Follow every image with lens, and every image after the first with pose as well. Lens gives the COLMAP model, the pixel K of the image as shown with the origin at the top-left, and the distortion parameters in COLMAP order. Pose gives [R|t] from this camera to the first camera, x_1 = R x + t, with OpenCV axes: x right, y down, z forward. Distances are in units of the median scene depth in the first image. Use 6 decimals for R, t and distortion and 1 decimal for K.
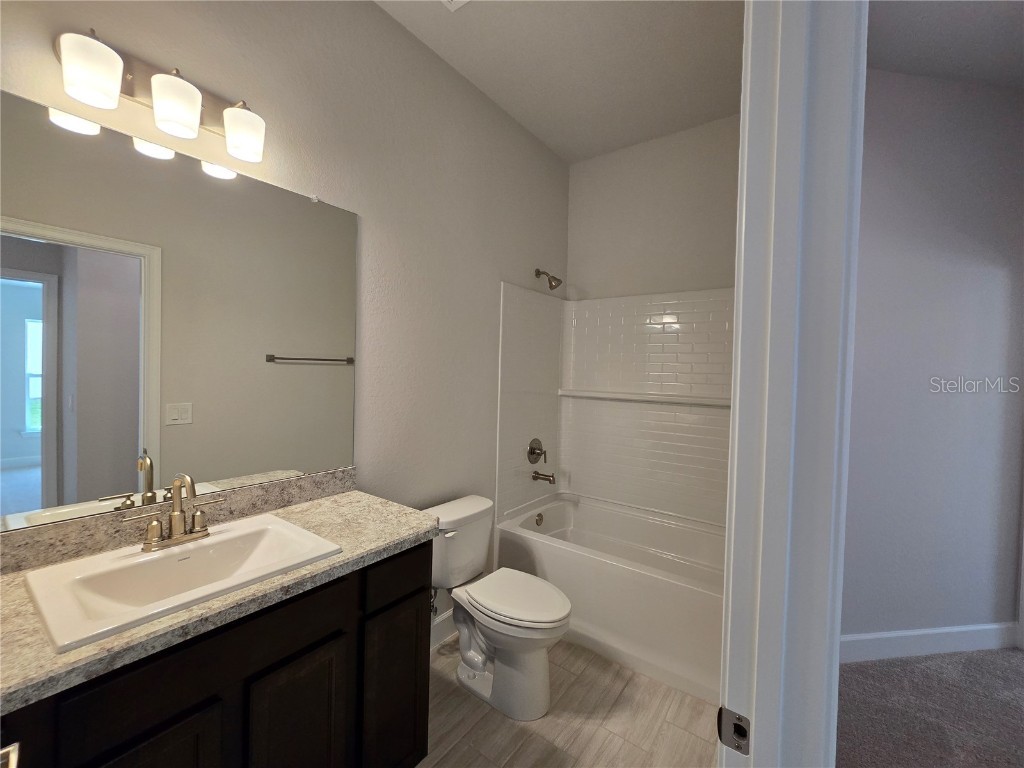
lens RADIAL K [[420.1, 0, 515.1], [0, 420.1, 379.9], [0, 0, 1]] dist [-0.001229, 0.002278]
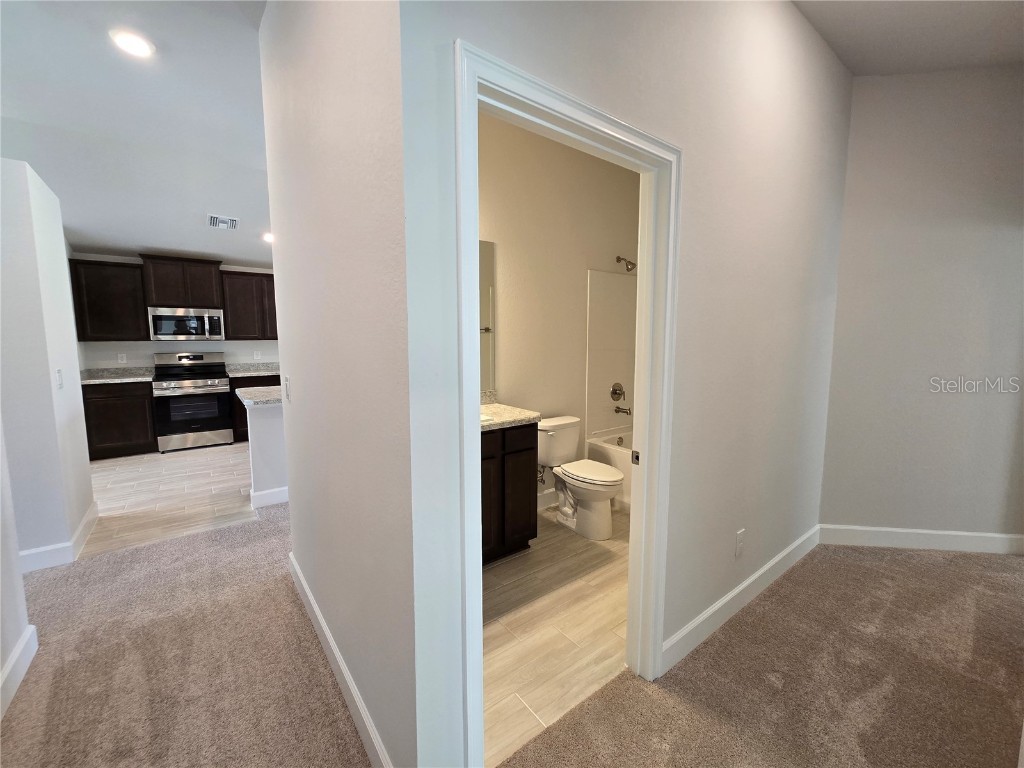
lens RADIAL K [[420.1, 0, 515.1], [0, 420.1, 379.9], [0, 0, 1]] dist [-0.001229, 0.002278]
pose [[0.958815, 0.002482, -0.284021, 0.170169], [0.019802, 0.996945, 0.075560, 0.030080], [0.283341, -0.078072, 0.955836, -0.573408]]
